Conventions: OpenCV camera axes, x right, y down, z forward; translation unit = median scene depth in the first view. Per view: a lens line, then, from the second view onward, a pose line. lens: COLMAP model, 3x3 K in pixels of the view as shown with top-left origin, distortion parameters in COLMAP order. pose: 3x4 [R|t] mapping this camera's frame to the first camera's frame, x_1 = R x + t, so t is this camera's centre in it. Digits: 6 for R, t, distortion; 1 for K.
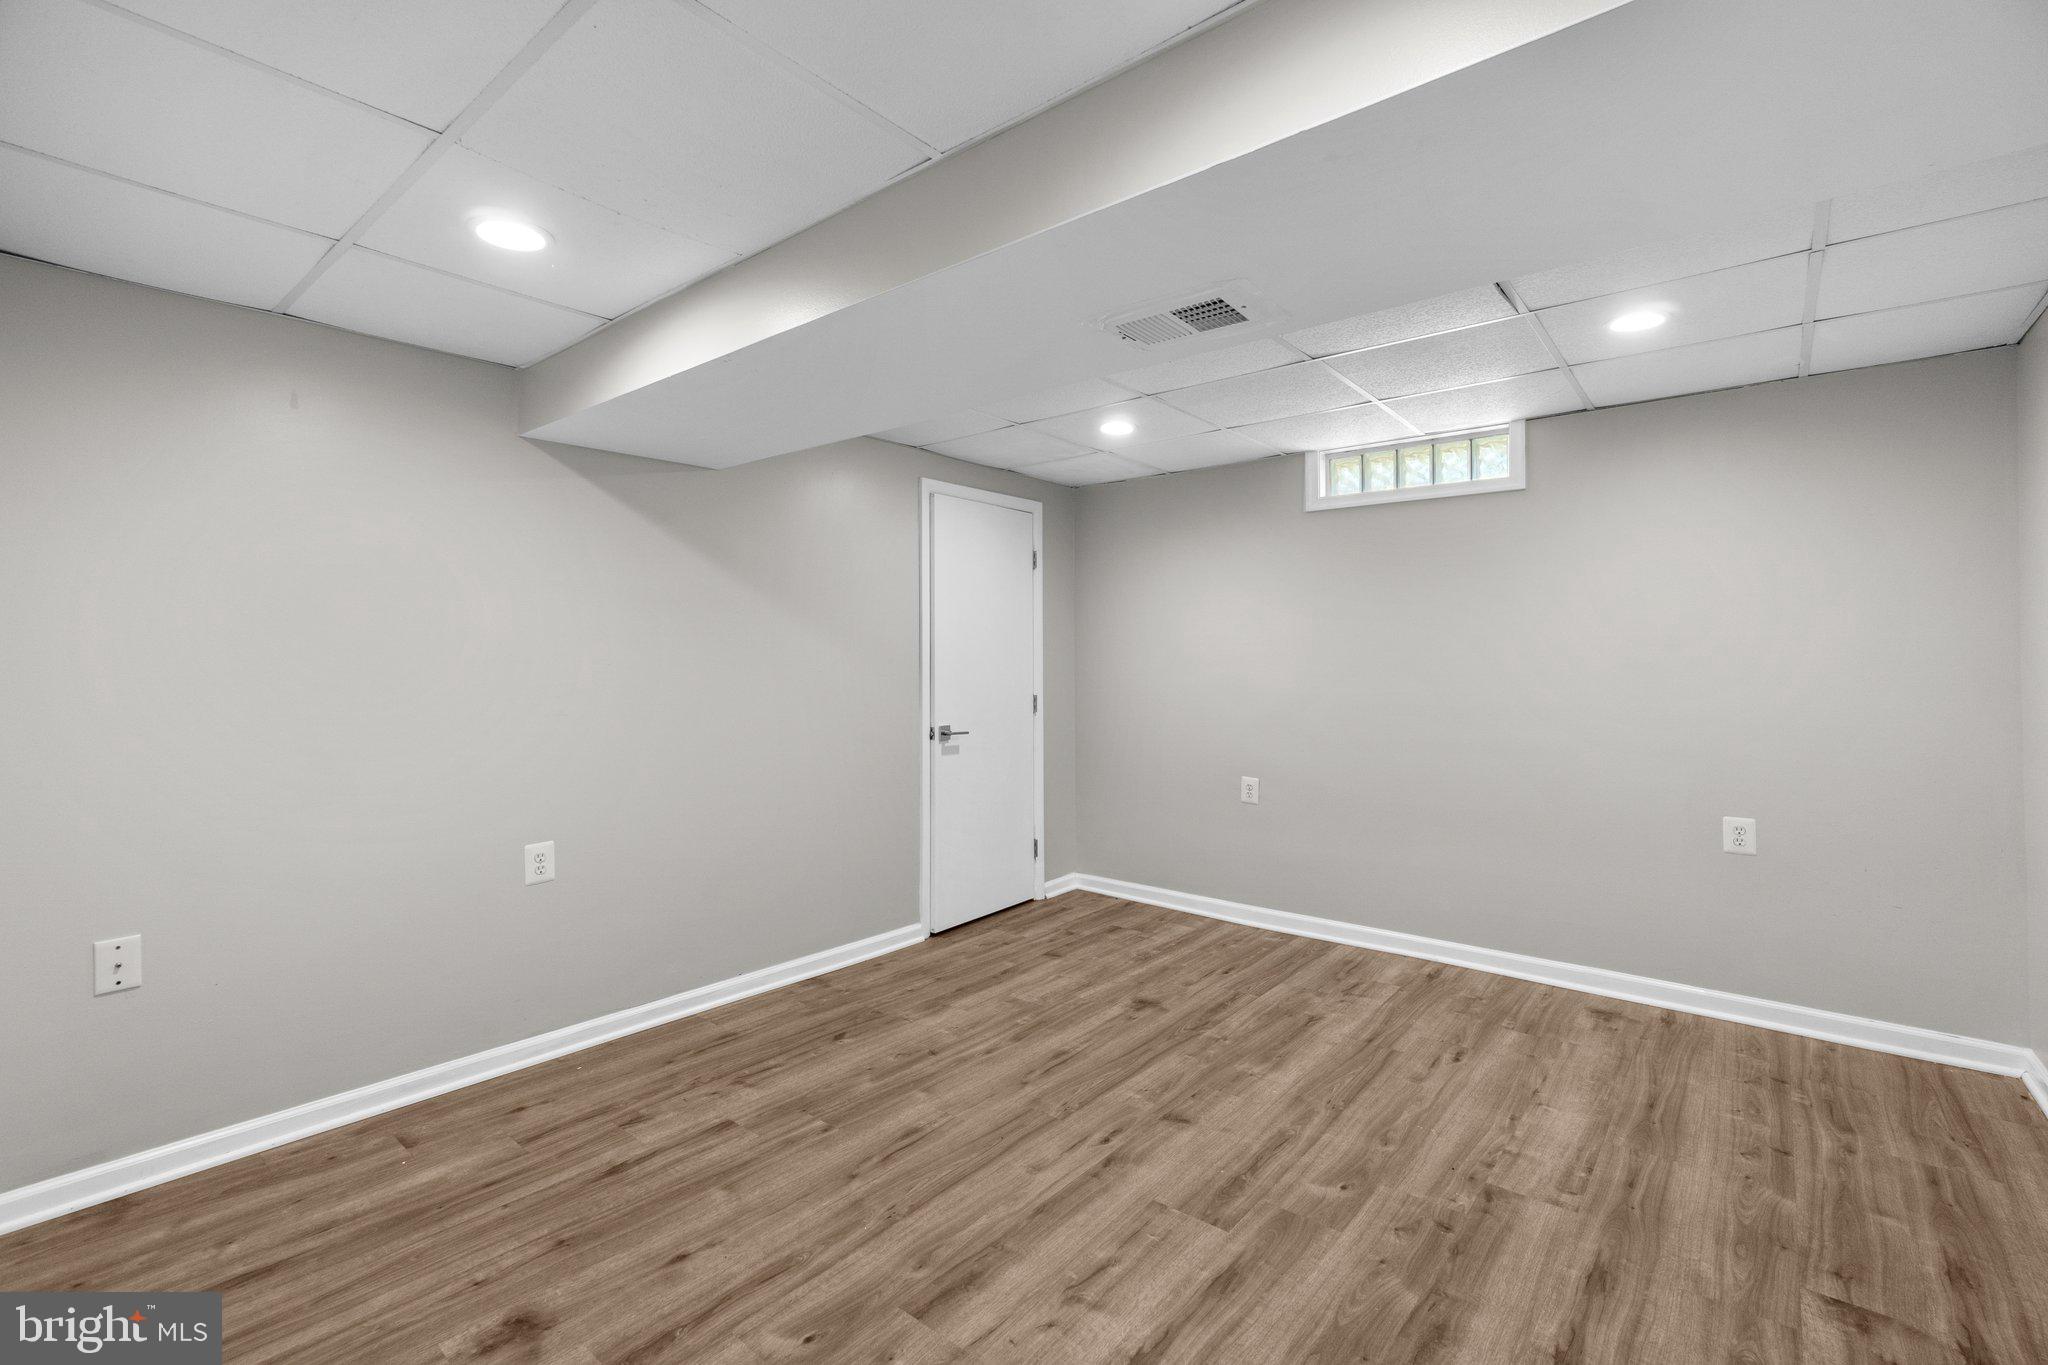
lens RADIAL K [[899.5, 0, 1041.5], [0, 899.5, 672.0], [0, 0, 1]] dist [-0.002180, 0.001946]
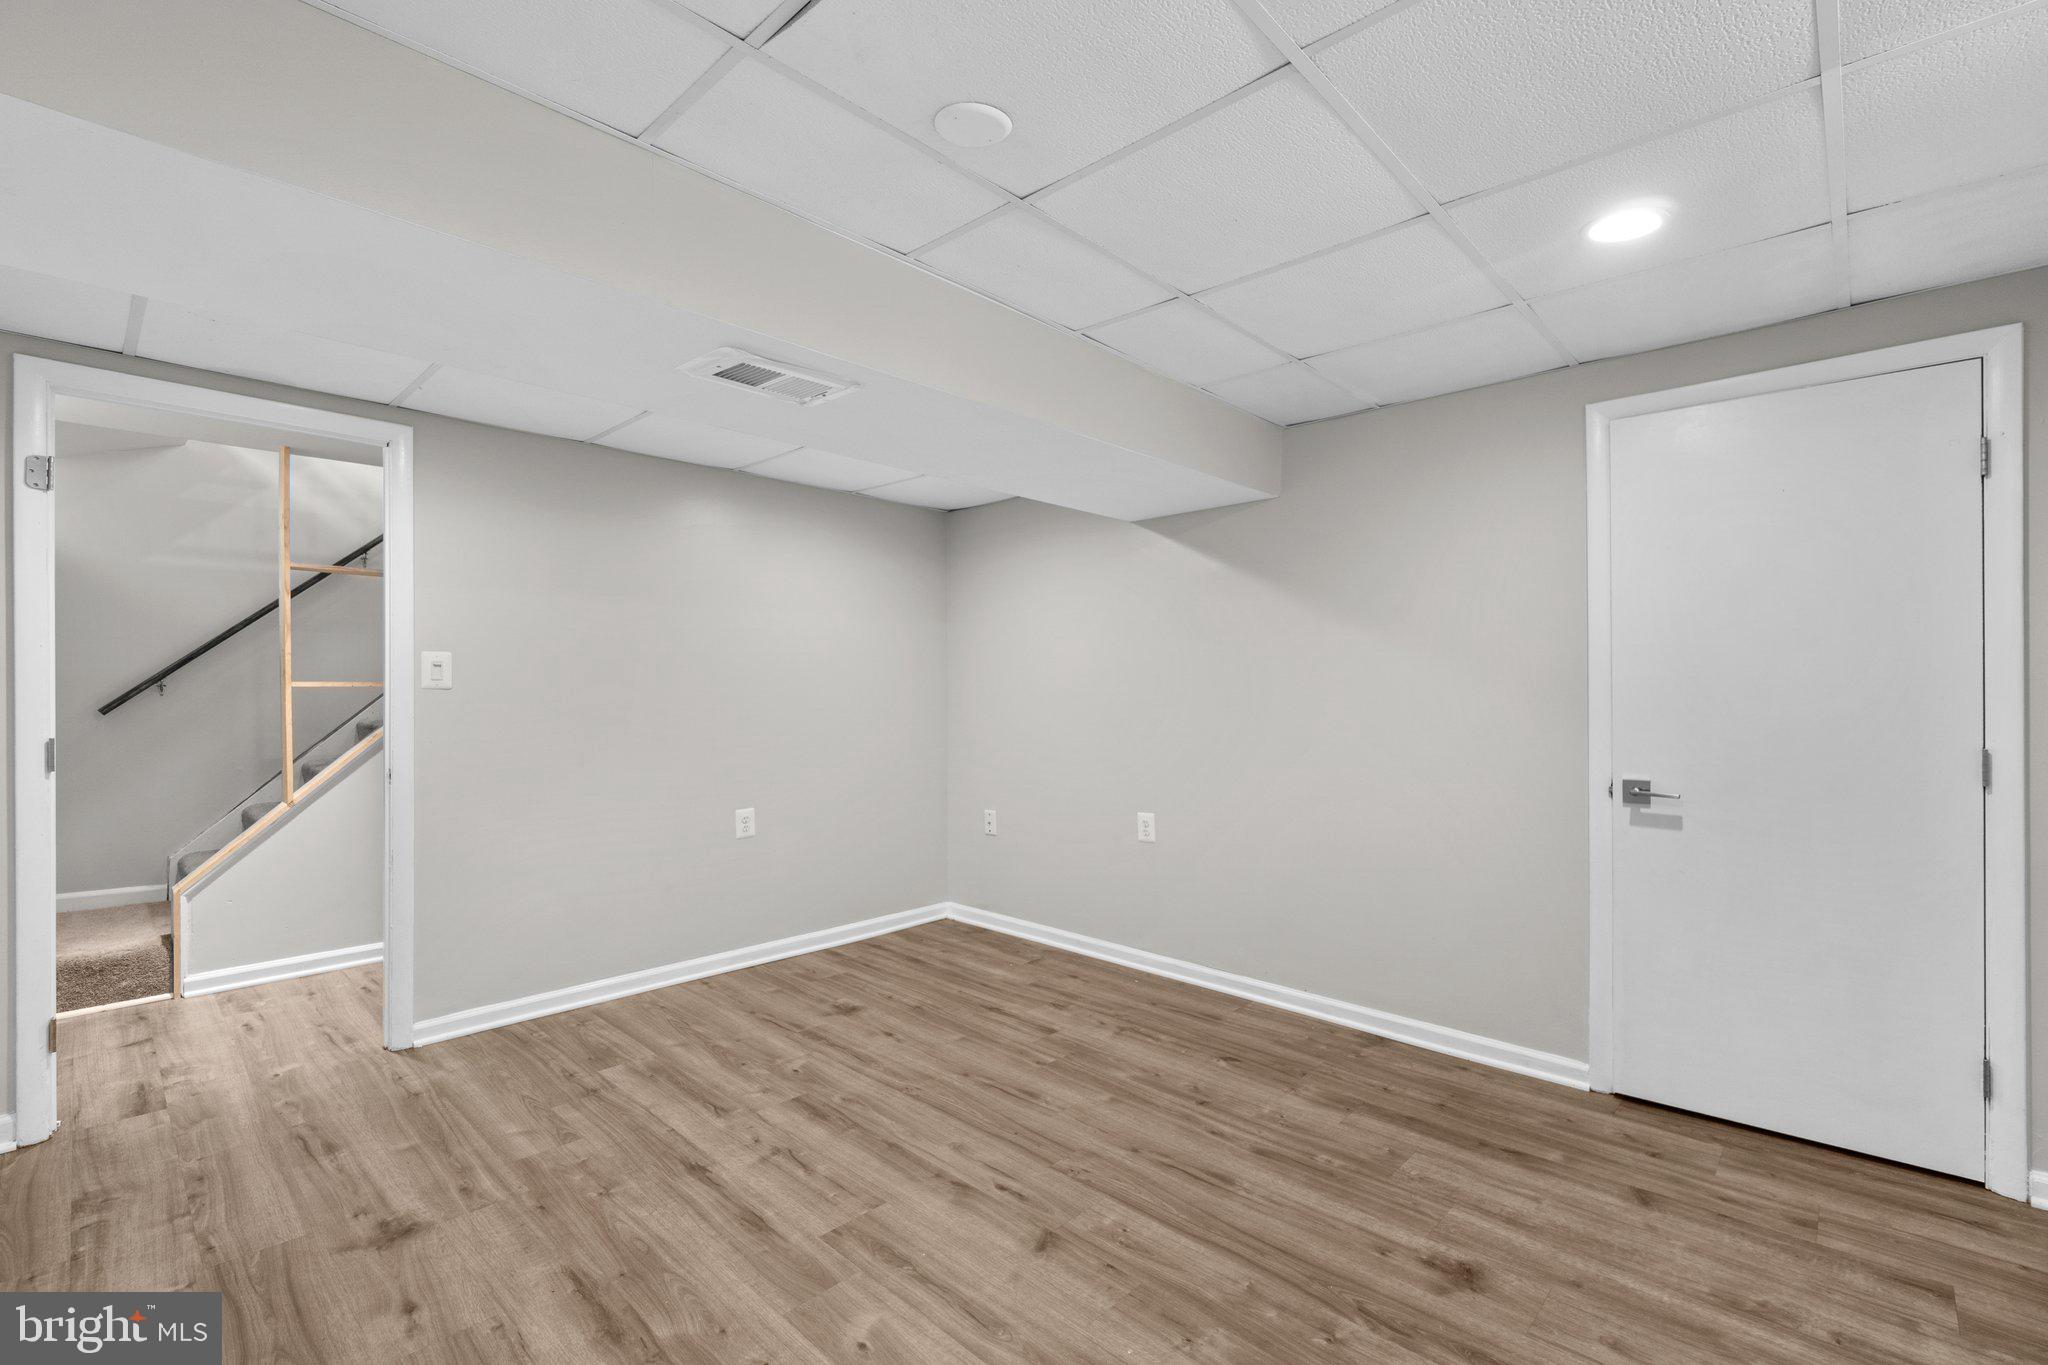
lens RADIAL K [[899.5, 0, 1013.9], [0, 899.5, 716.7], [0, 0, 1]] dist [-0.002180, 0.001946]
pose [[-0.074650, 0.032960, -0.996665, 0.994735], [-0.009460, 0.999385, 0.033758, -0.003542], [0.997165, 0.011949, -0.074293, 1.078914]]
